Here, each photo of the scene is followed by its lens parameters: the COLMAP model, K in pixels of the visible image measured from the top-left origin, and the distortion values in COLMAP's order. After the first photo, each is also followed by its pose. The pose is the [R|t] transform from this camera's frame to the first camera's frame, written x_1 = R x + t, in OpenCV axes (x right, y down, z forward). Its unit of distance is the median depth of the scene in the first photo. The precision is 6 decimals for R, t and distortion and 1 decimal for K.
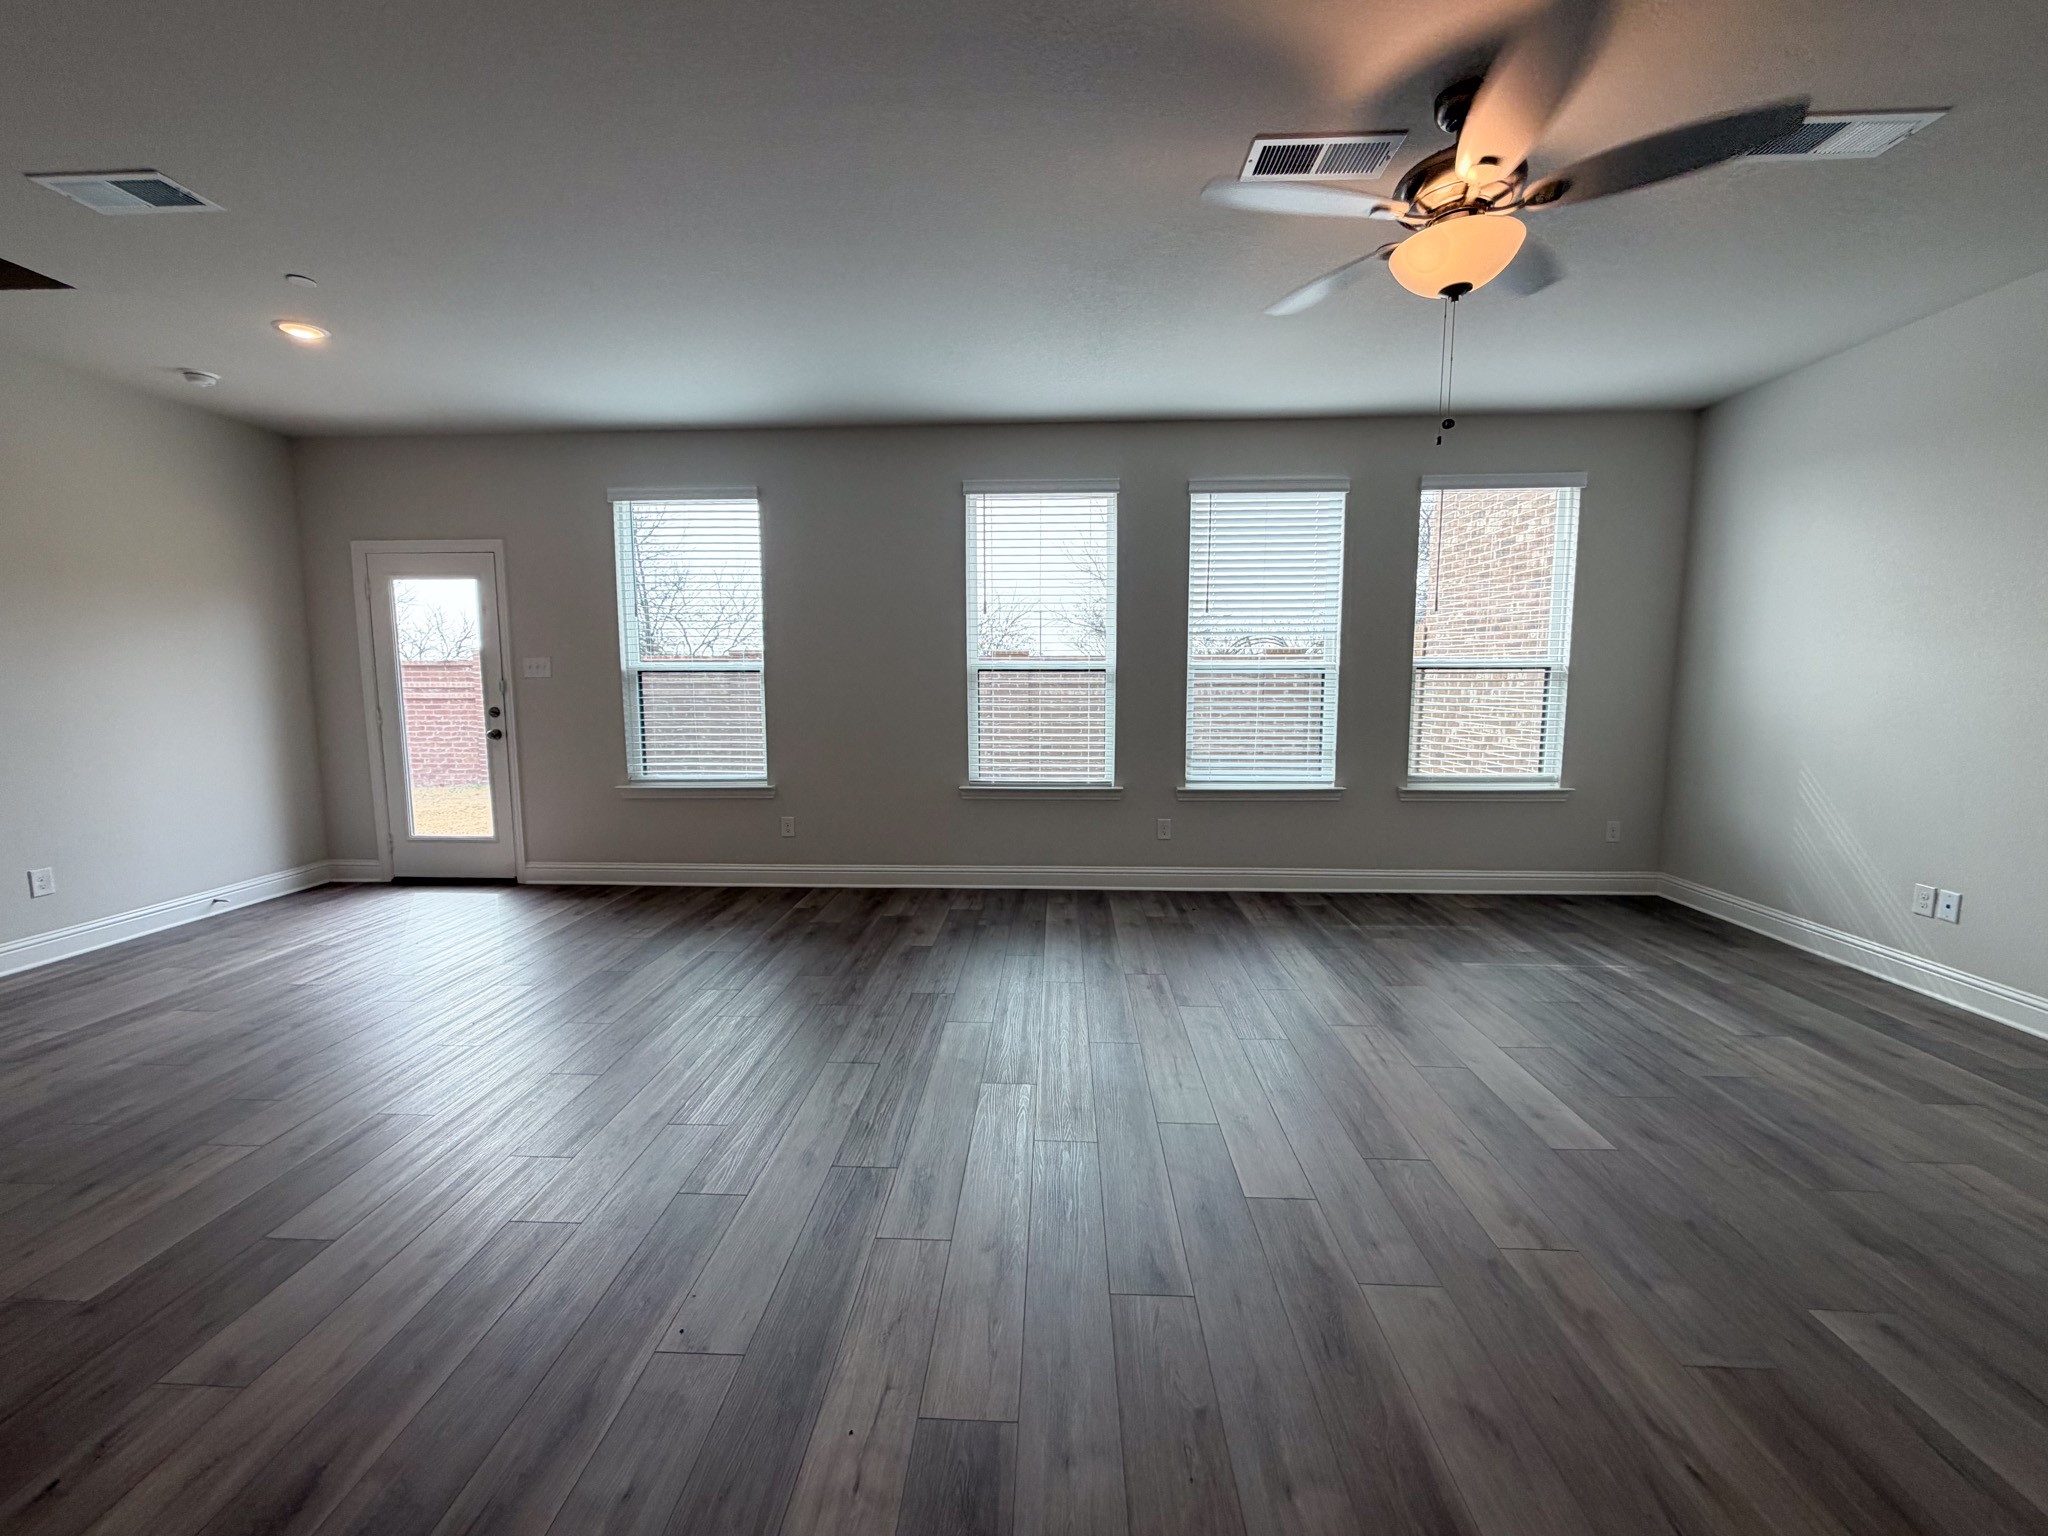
lens RADIAL K [[821.3, 0, 1031.2], [0, 821.3, 760.4], [0, 0, 1]] dist [-0.002803, 0.000077]
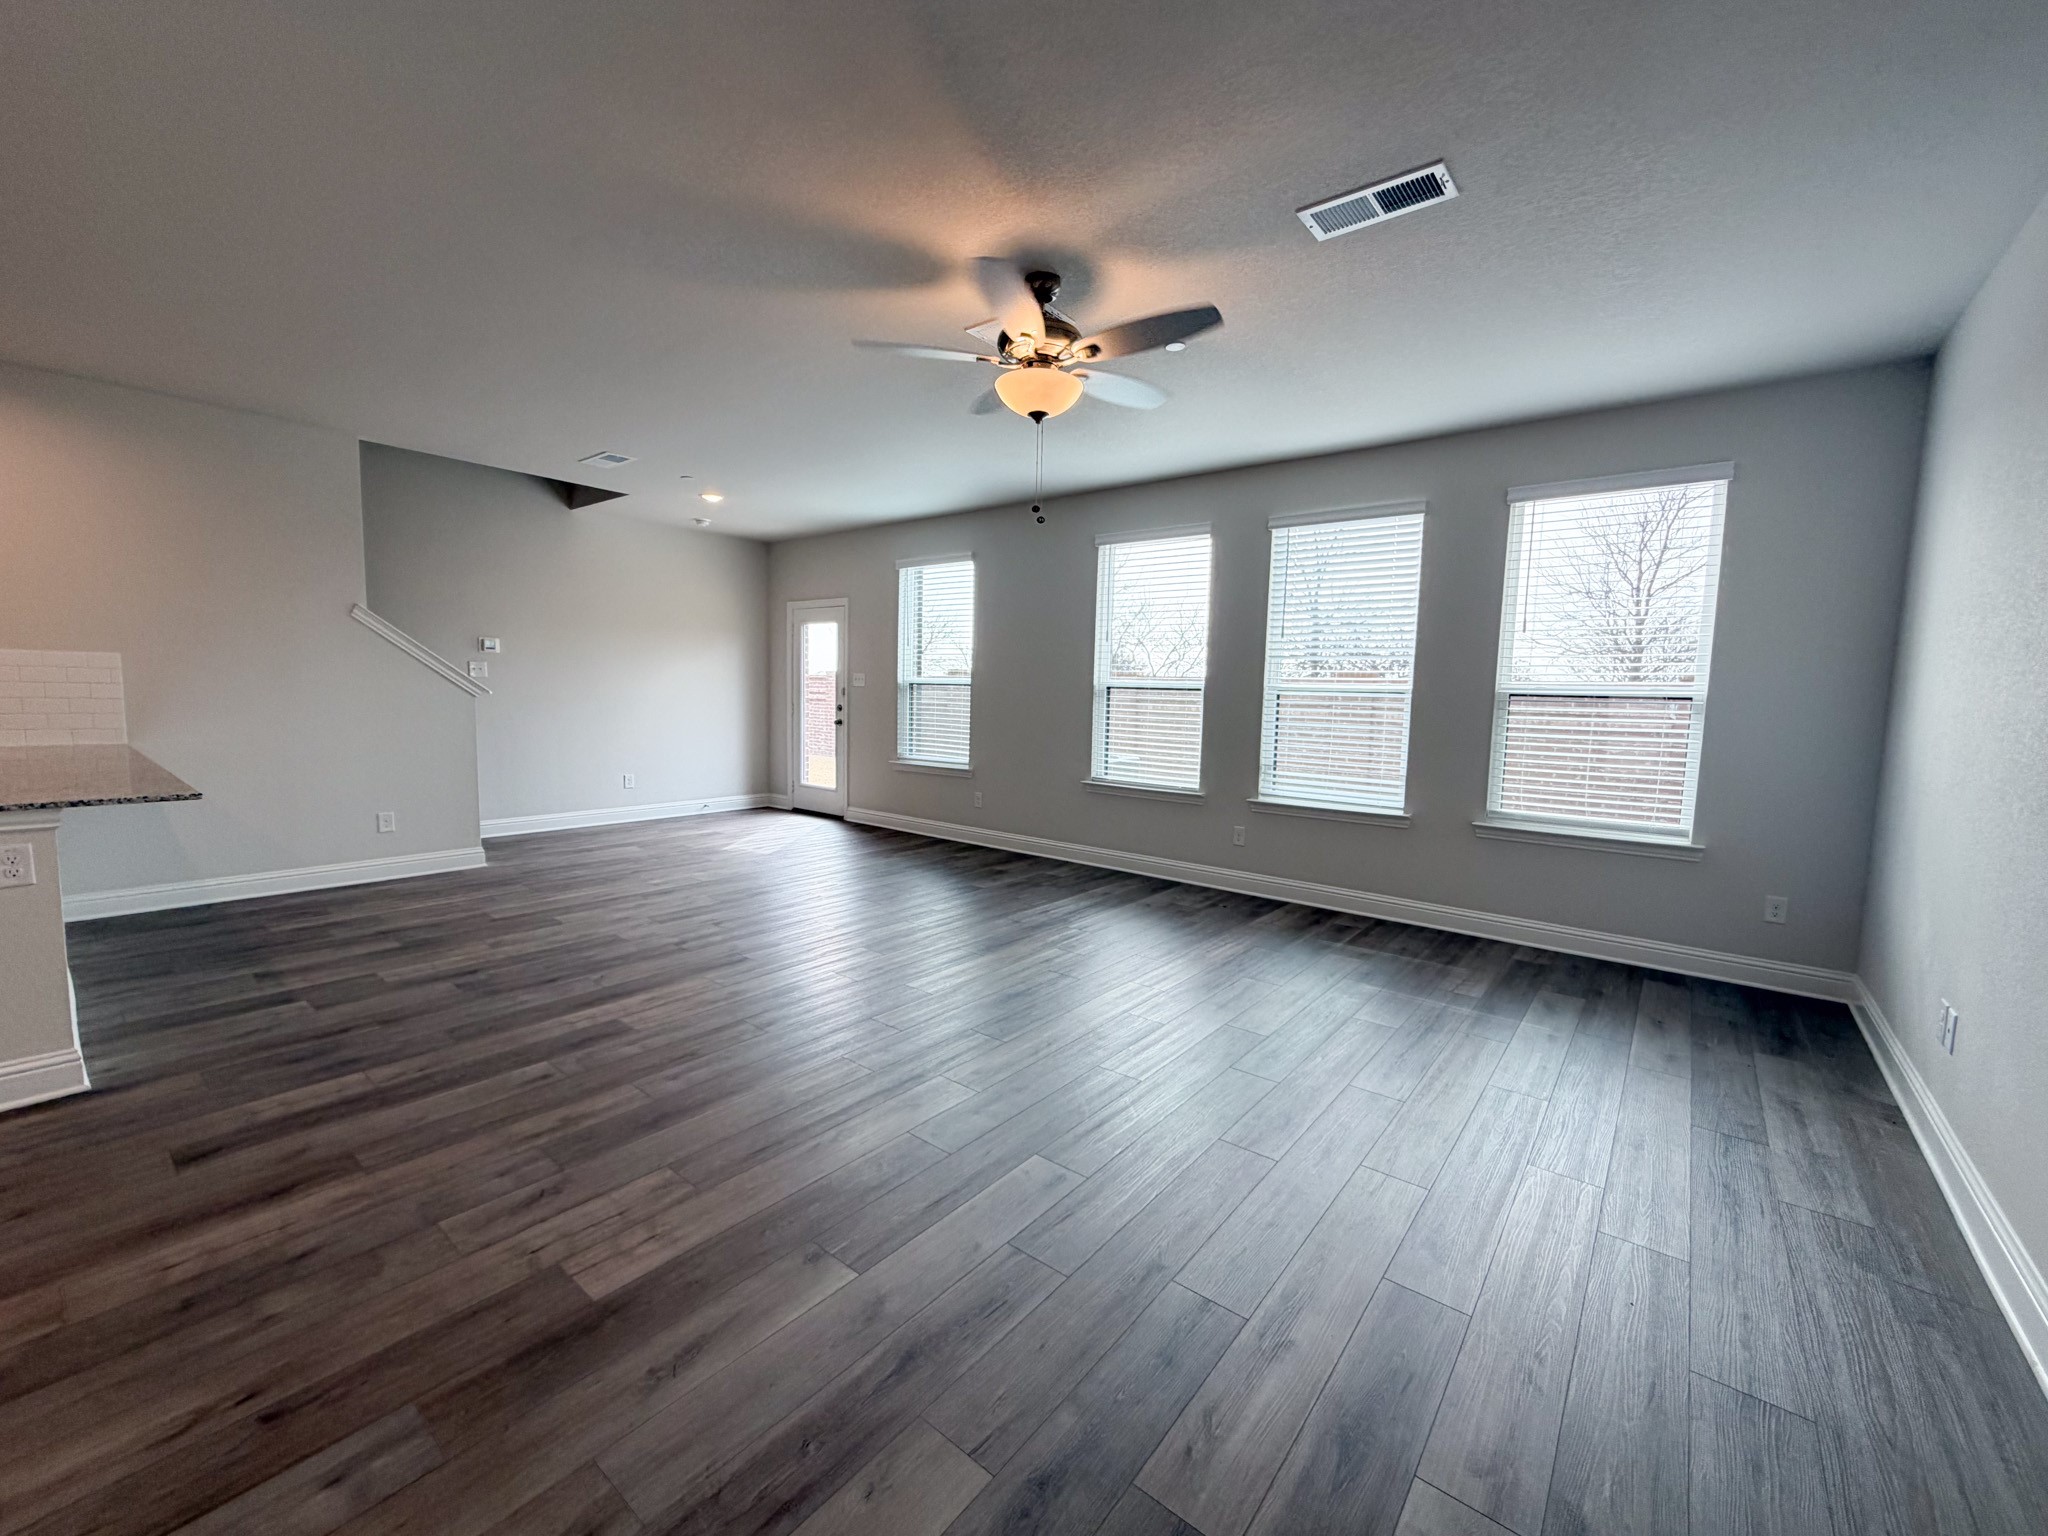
lens RADIAL K [[821.3, 0, 1034.8], [0, 821.3, 756.0], [0, 0, 1]] dist [-0.002803, 0.000077]
pose [[0.812321, 0.068736, -0.579146, 0.569518], [-0.088104, 0.996097, -0.005354, 0.007781], [0.576518, 0.055375, 0.815206, -0.050420]]
